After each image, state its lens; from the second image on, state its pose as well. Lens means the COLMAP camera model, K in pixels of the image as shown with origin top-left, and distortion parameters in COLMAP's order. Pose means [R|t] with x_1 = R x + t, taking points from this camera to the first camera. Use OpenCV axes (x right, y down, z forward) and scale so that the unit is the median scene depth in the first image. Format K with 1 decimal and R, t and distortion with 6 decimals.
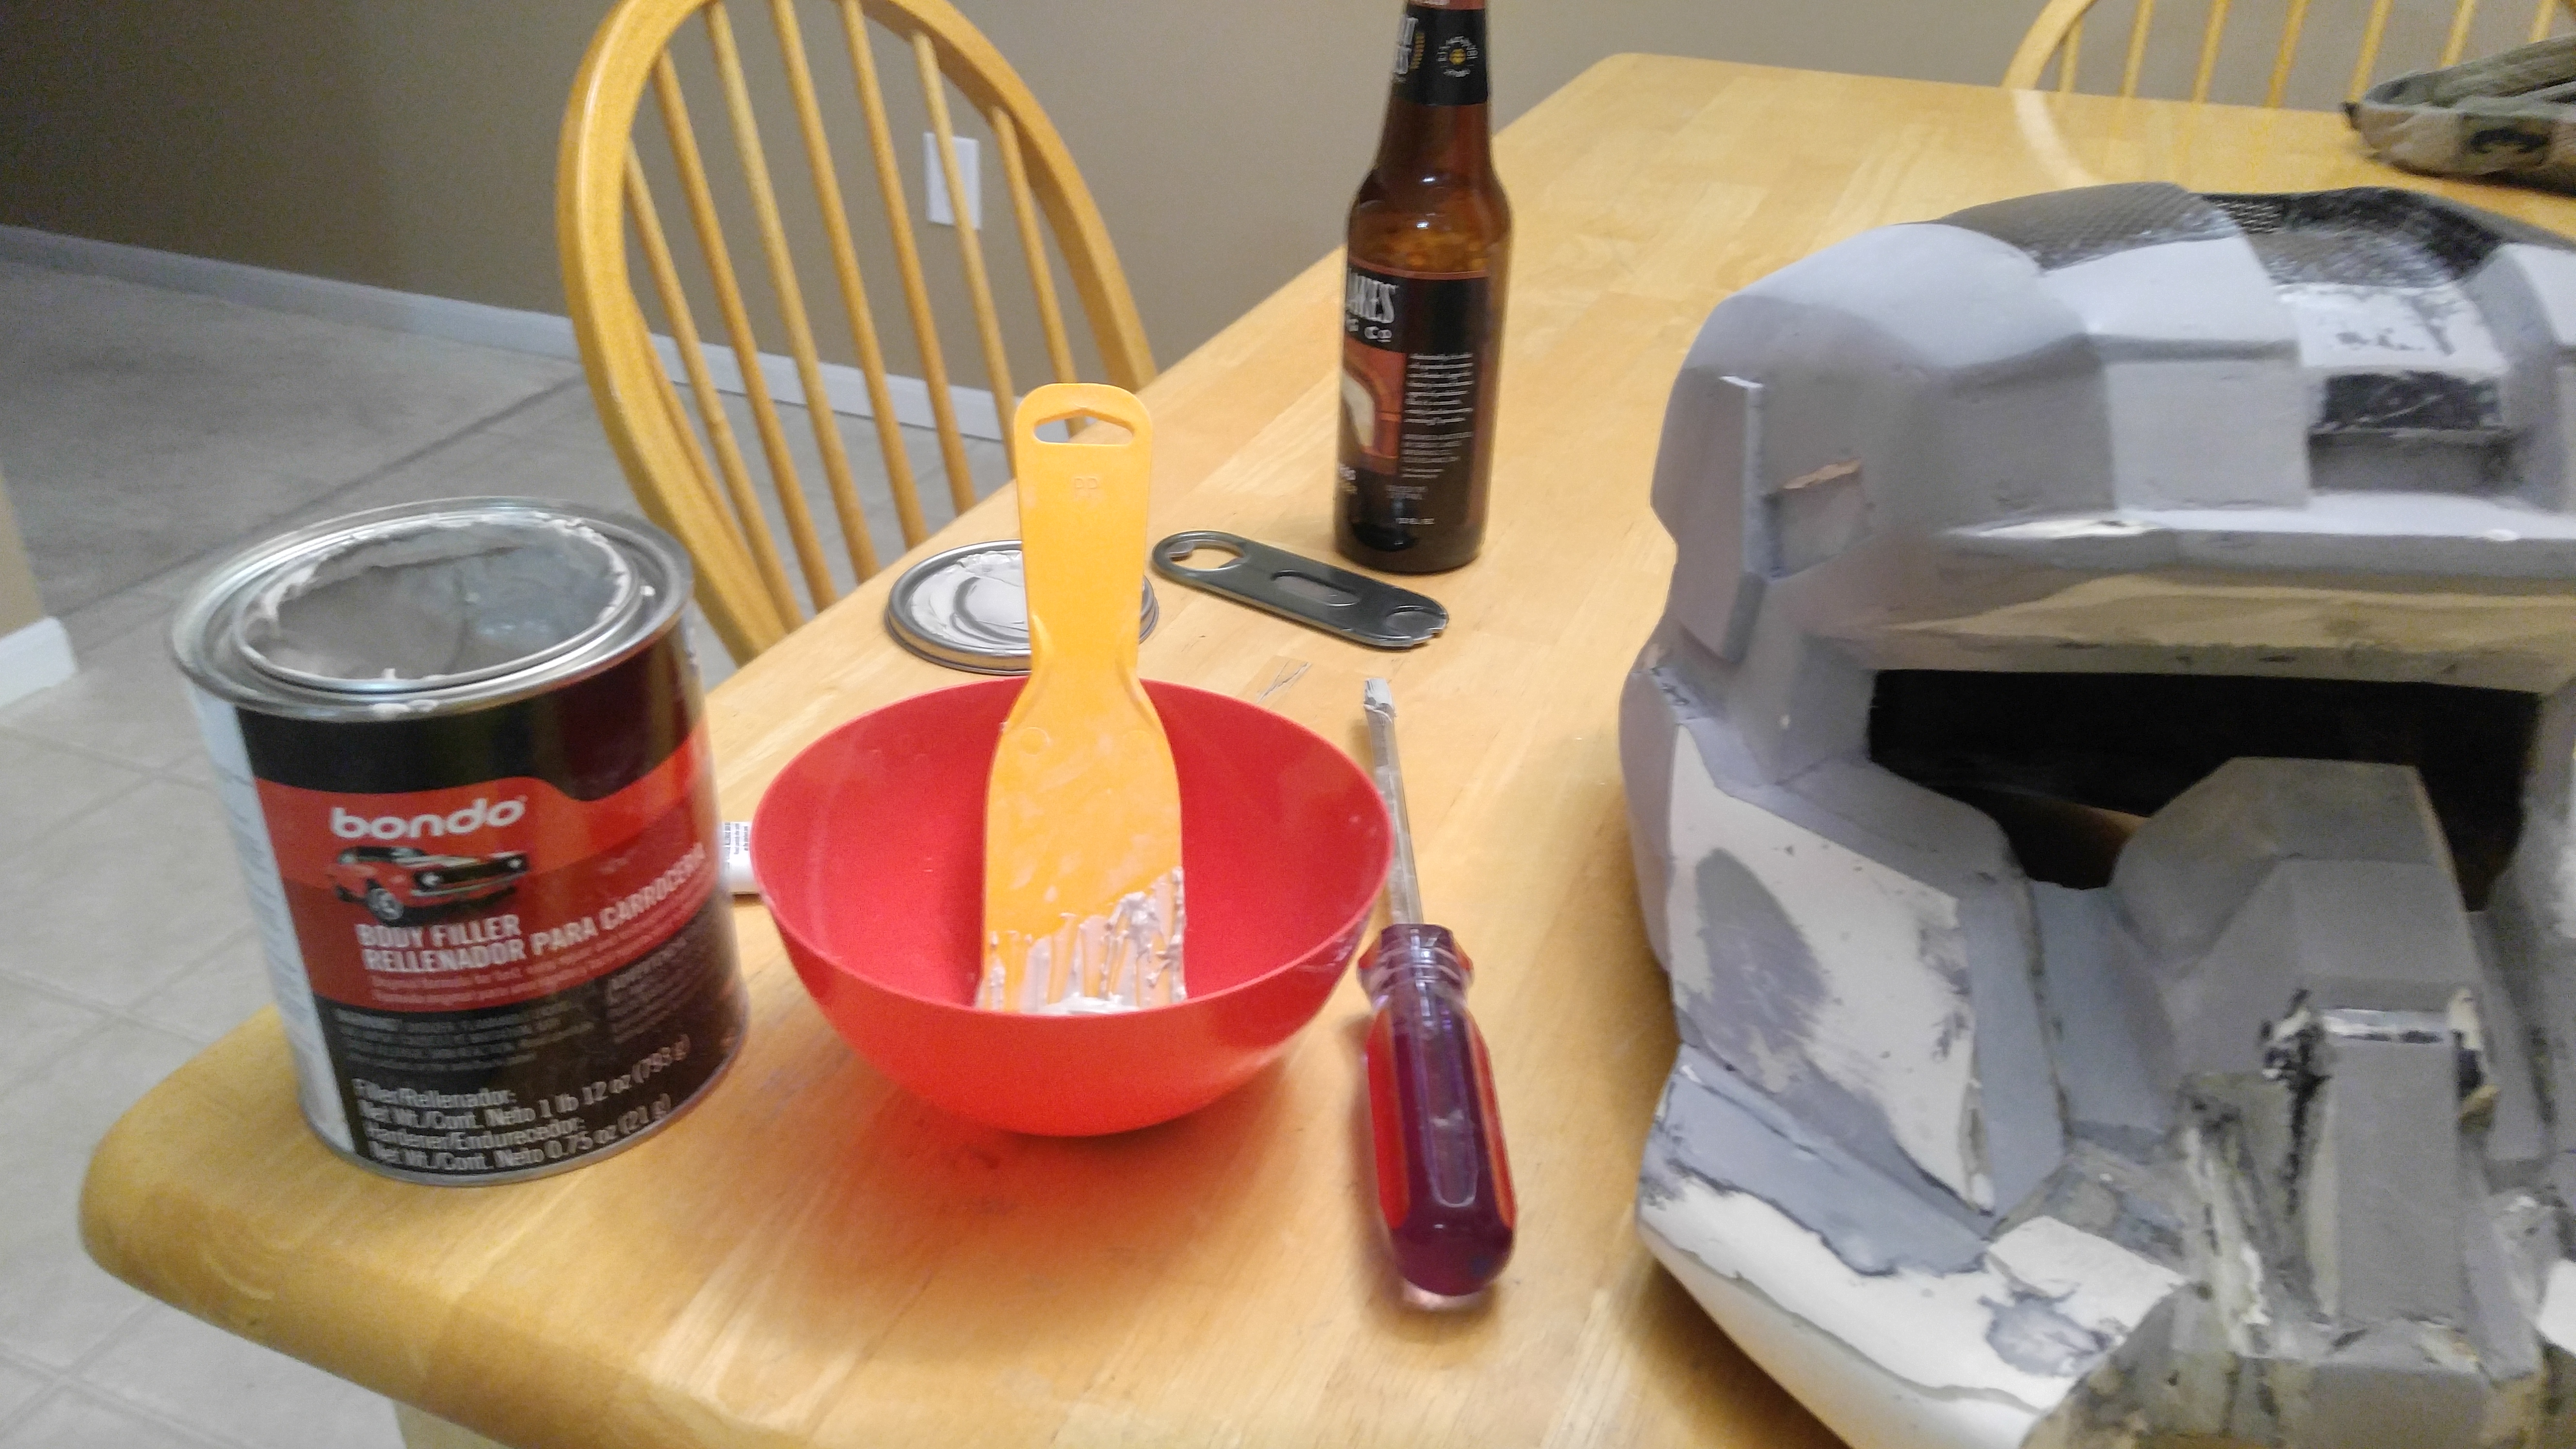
lens RADIAL K [[1944.9, 0, 1326.7], [0, 1944.9, 737.8], [0, 0, 1]] dist [0.074810, 0.000868]
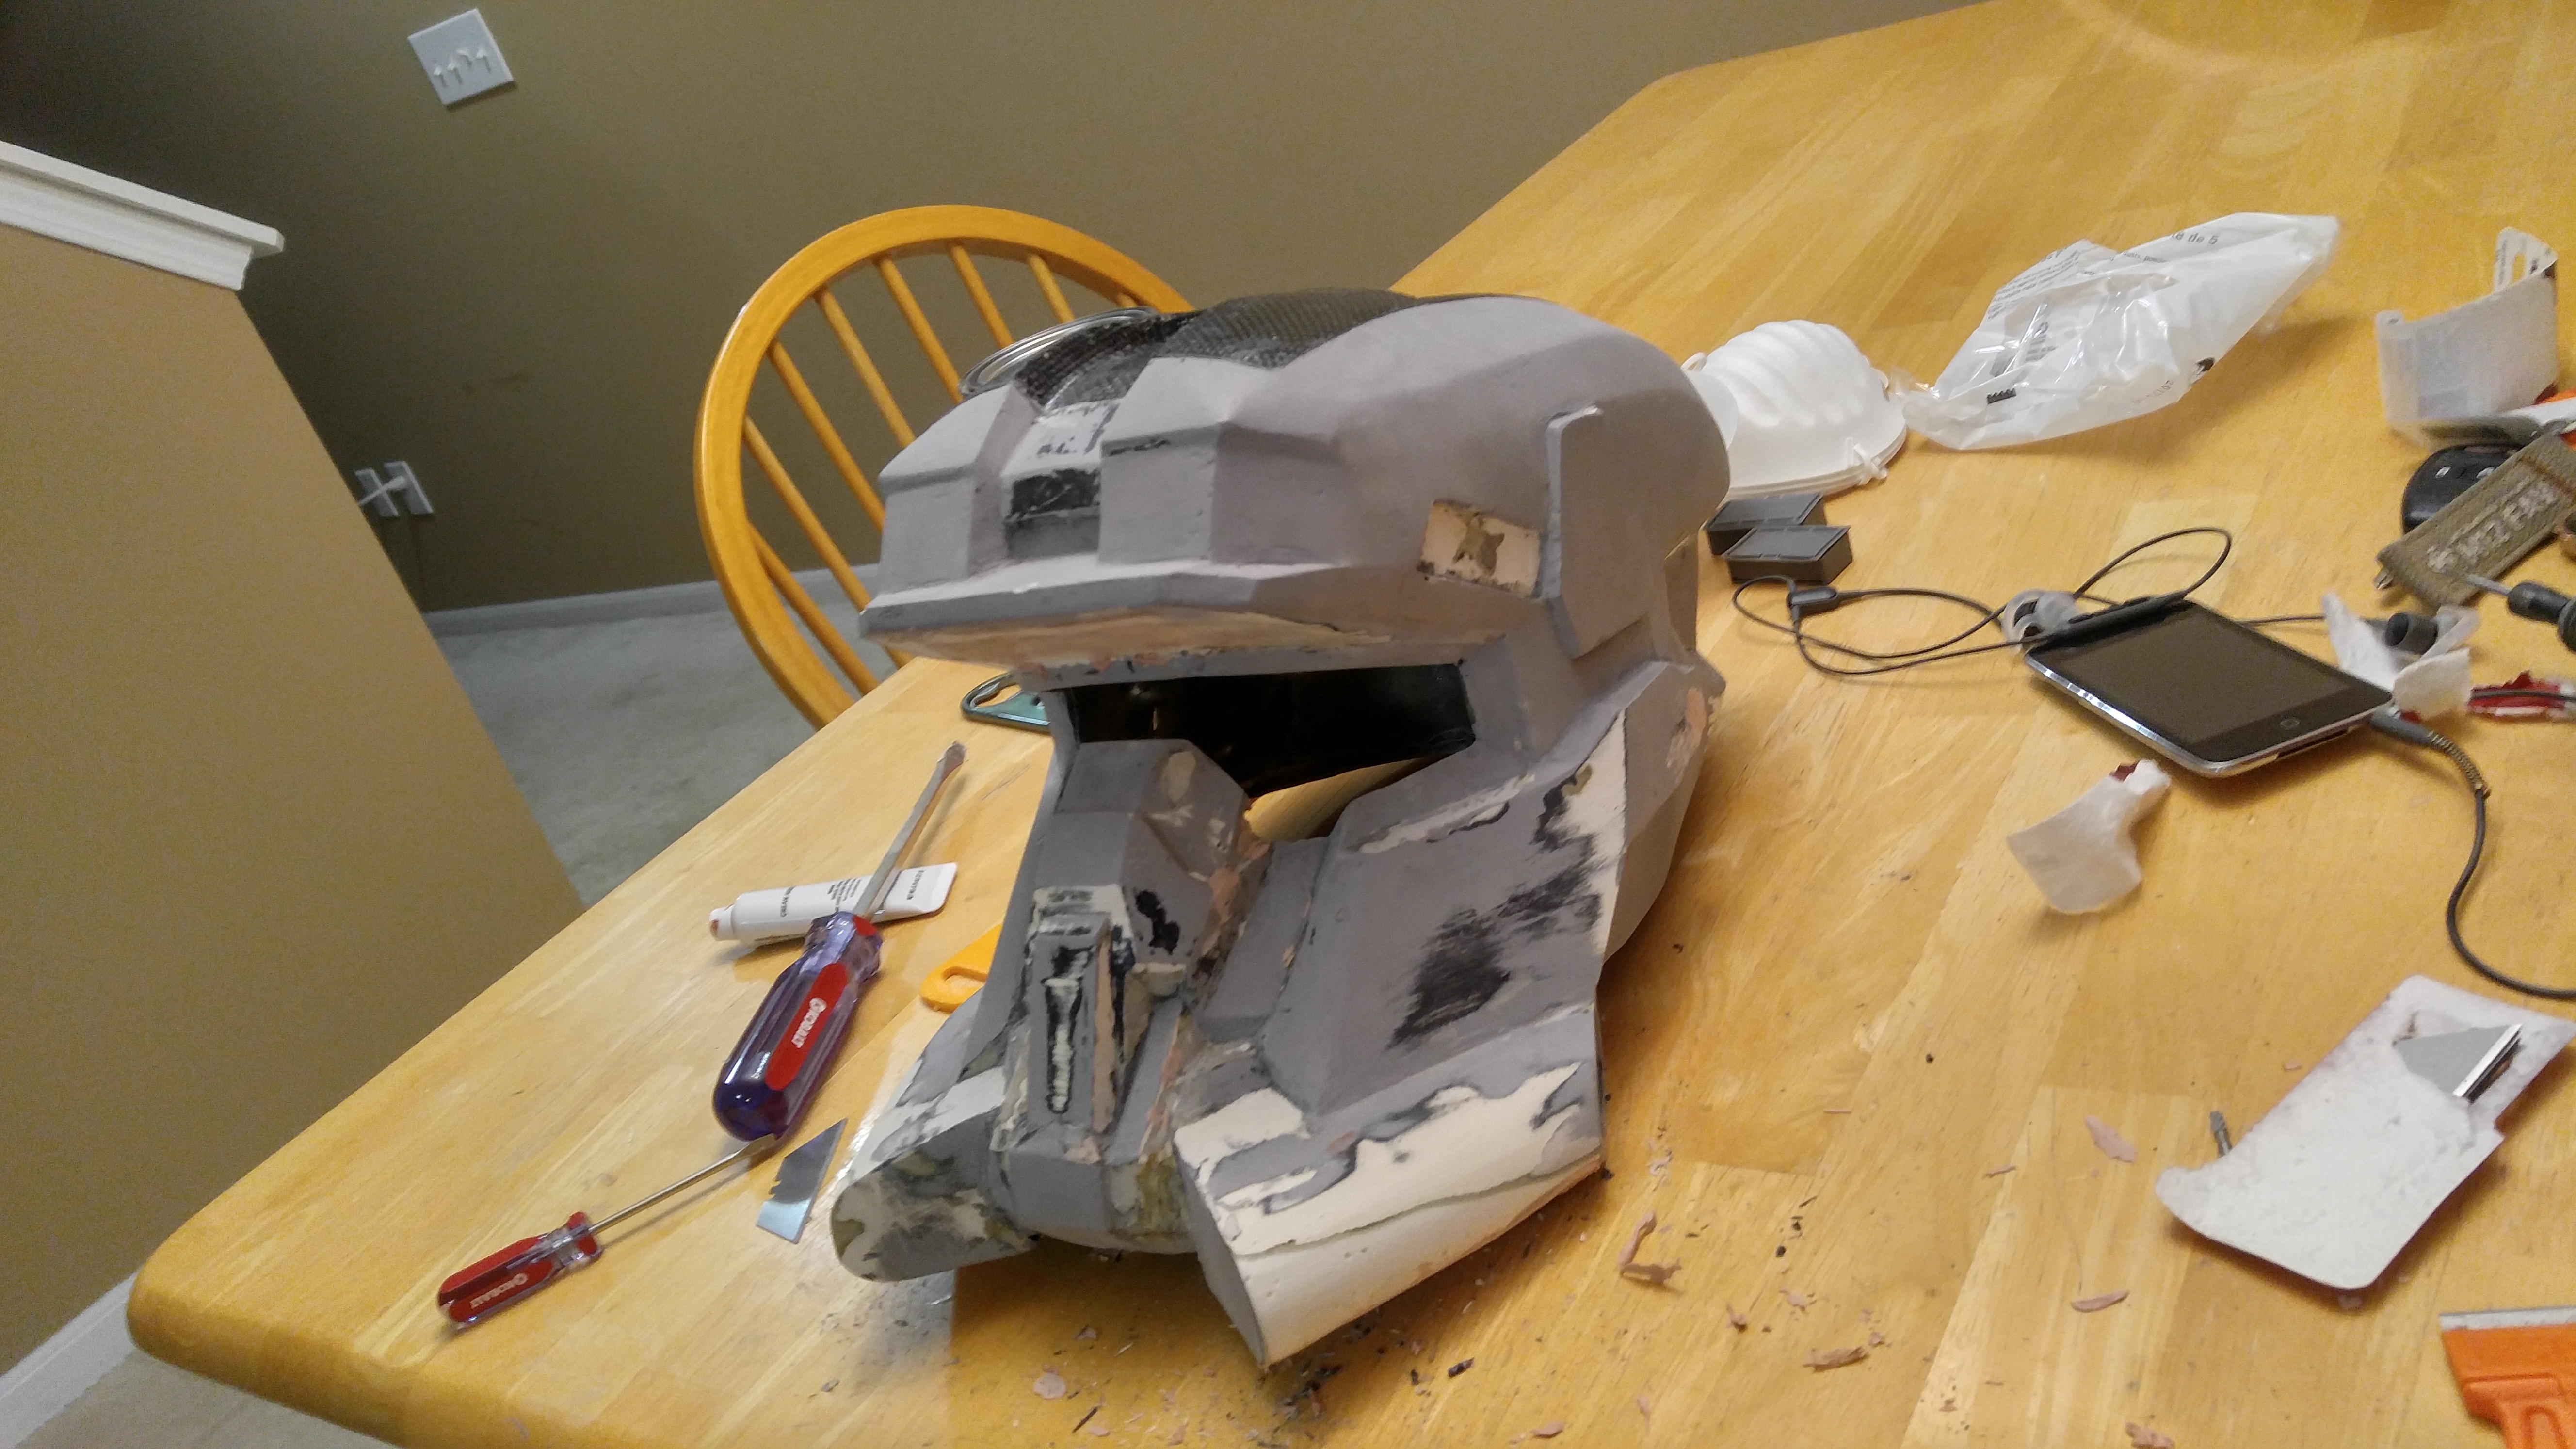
lens RADIAL K [[1944.9, 0, 1326.7], [0, 1944.9, 737.8], [0, 0, 1]] dist [0.074810, 0.000868]
pose [[0.848922, -0.090997, -0.520626, 1.379092], [0.094684, 0.995315, -0.019574, 0.052494], [0.519968, -0.032678, 0.853560, -0.104014]]
